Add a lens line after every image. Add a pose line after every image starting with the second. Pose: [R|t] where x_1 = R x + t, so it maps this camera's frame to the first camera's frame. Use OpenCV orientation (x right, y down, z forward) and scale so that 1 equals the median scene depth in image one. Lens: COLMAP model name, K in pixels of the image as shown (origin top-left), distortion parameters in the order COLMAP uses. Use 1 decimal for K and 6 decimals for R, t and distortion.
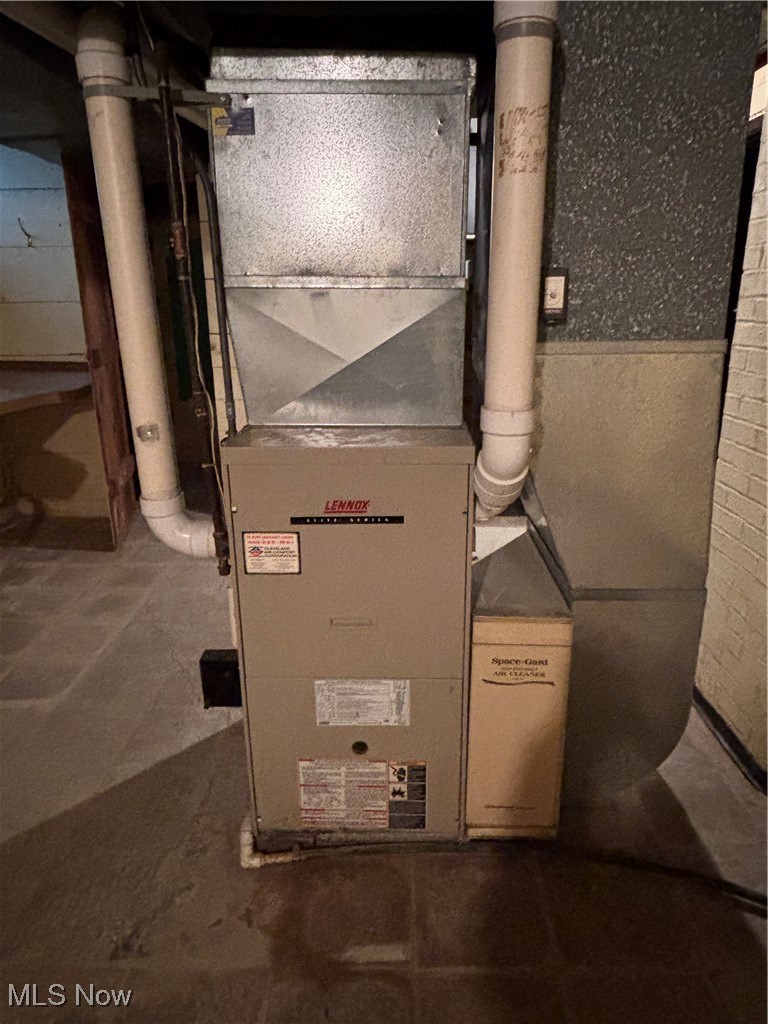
lens RADIAL K [[650.8, 0, 386.3], [0, 650.8, 512.0], [0, 0, 1]] dist [-0.016997, 0.002564]
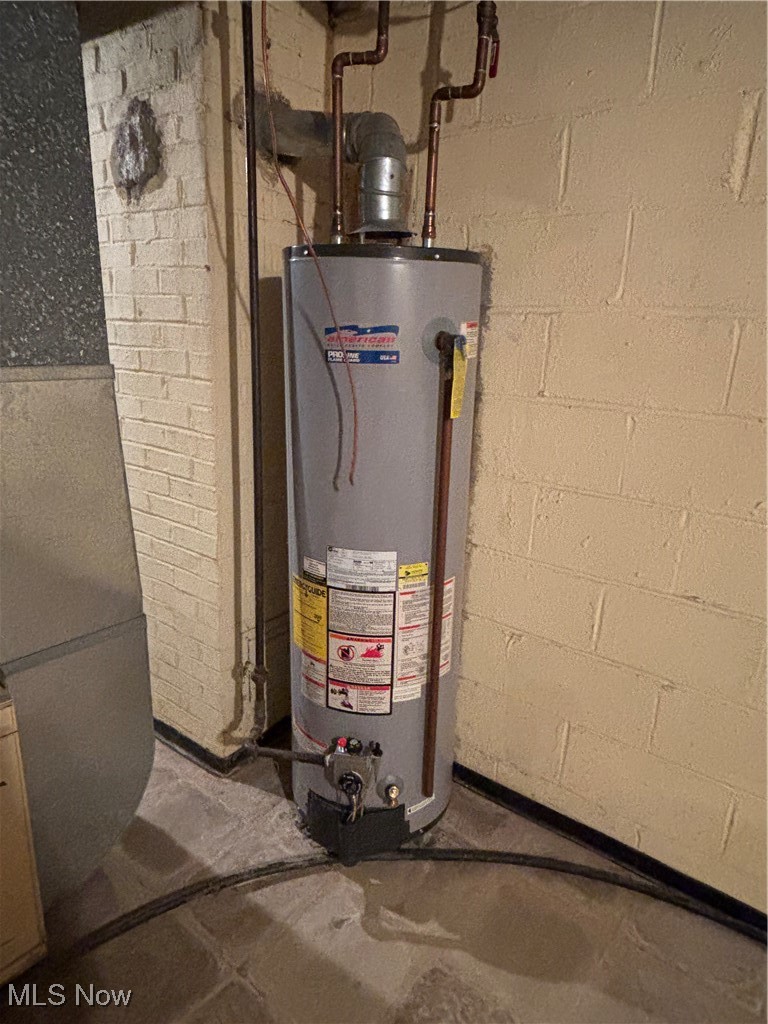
lens RADIAL K [[650.8, 0, 384.5], [0, 650.8, 509.9], [0, 0, 1]] dist [-0.016997, 0.002564]
pose [[0.591665, -0.181766, 0.785426, -0.040760], [0.202167, 0.976573, 0.073709, -0.041079], [-0.780424, 0.115177, 0.614551, 0.101127]]
